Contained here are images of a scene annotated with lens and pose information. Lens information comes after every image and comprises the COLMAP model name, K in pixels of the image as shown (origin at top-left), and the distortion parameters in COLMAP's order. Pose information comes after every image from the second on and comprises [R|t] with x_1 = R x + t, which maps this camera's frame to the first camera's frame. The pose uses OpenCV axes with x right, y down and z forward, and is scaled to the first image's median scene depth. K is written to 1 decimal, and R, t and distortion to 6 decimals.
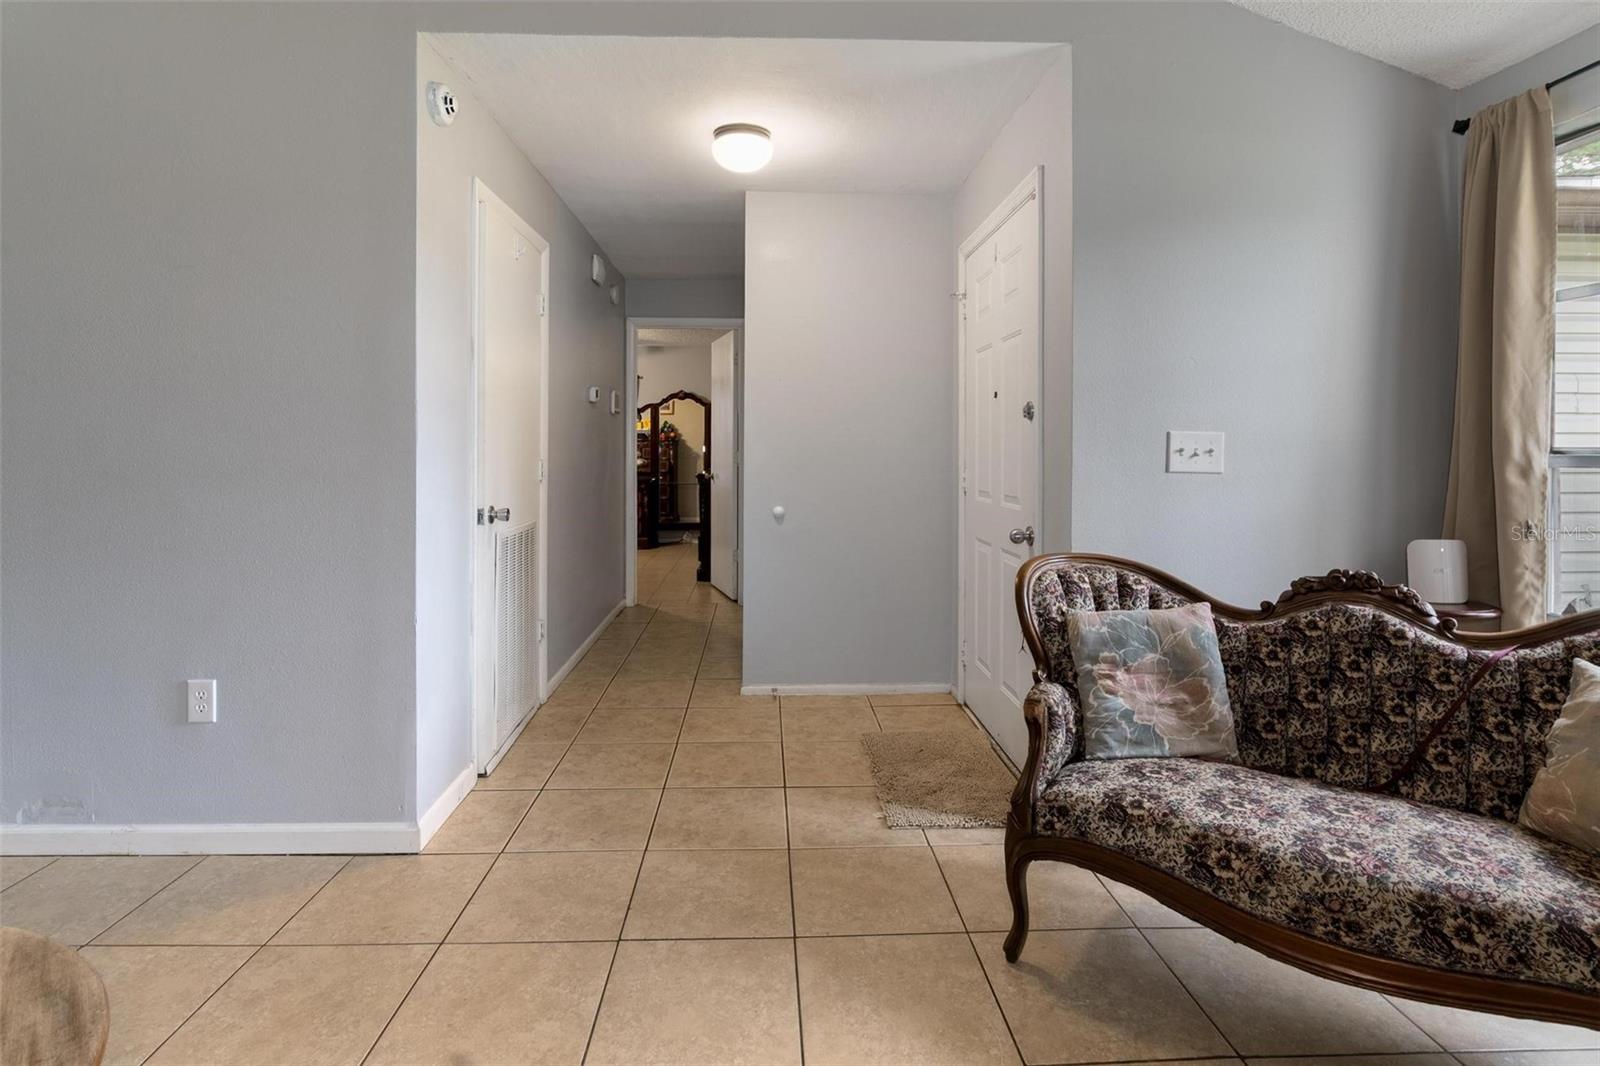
lens RADIAL K [[757.5, 0, 794.1], [0, 757.5, 454.6], [0, 0, 1]] dist [-0.001682, 0.001310]
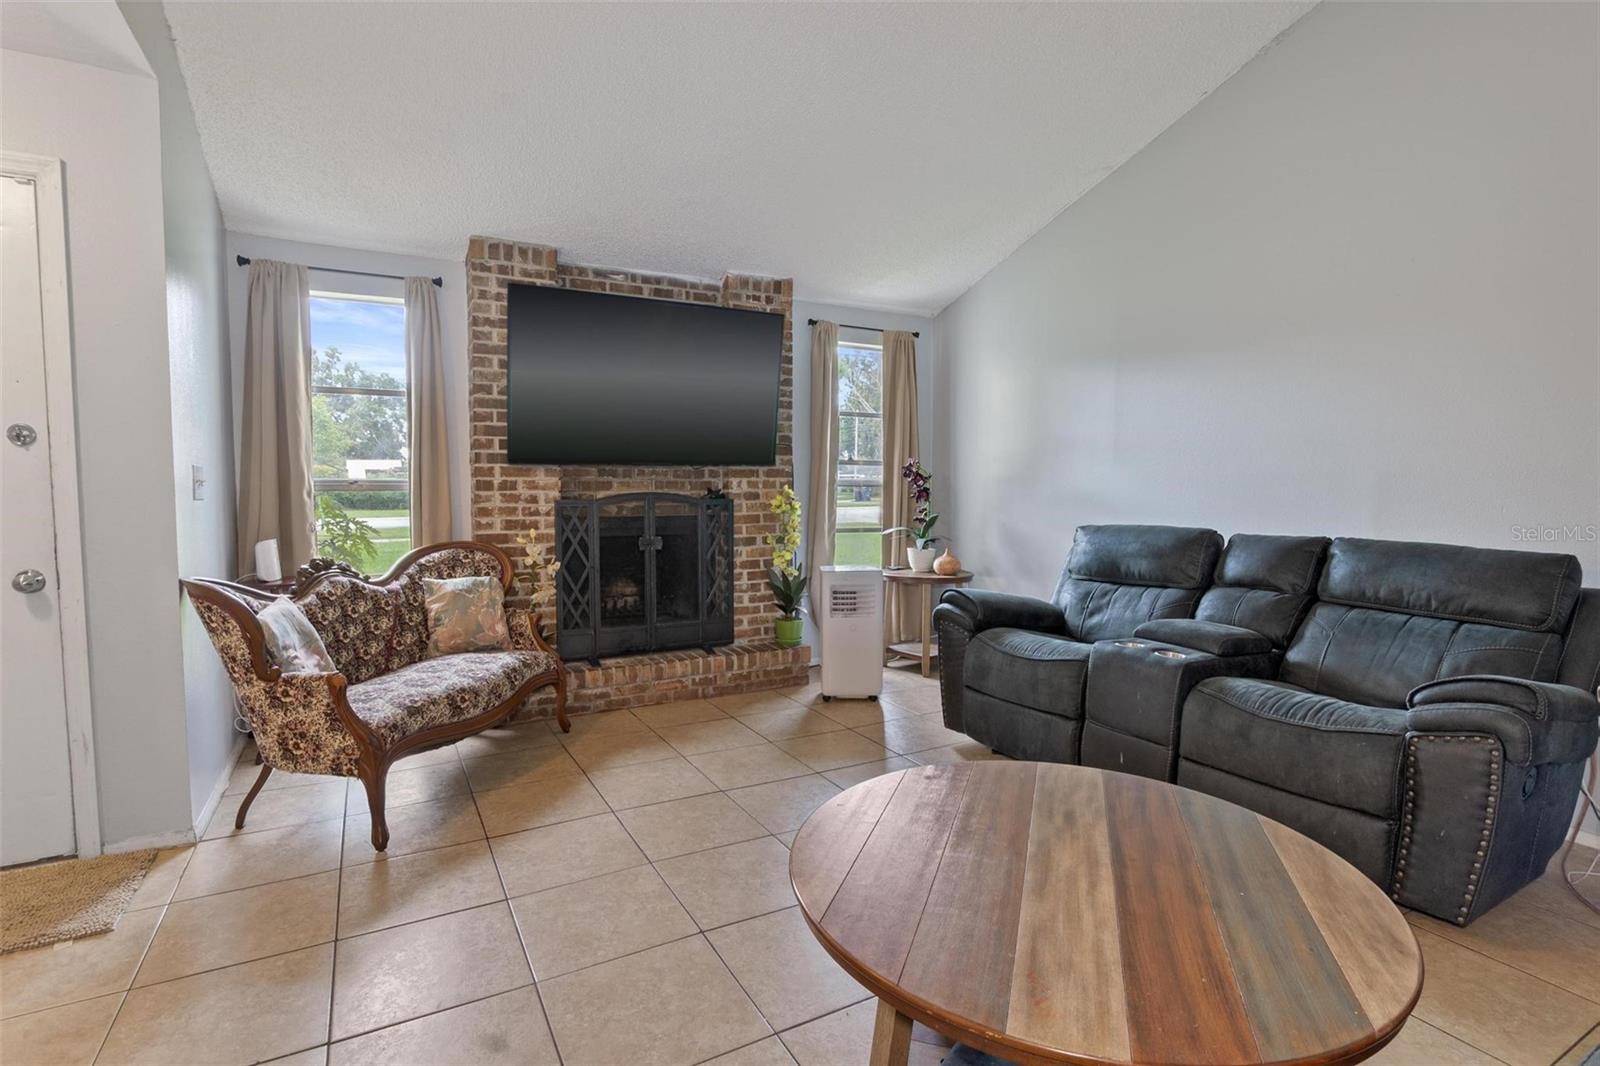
lens RADIAL K [[780.2, 0, 799.0], [0, 780.2, 535.0], [0, 0, 1]] dist [0.000074, -0.000028]
pose [[-0.450506, -0.057411, 0.890926, -1.270744], [-0.002308, 0.998002, 0.063145, 0.002963], [-0.892771, 0.026391, -0.449738, 0.931608]]
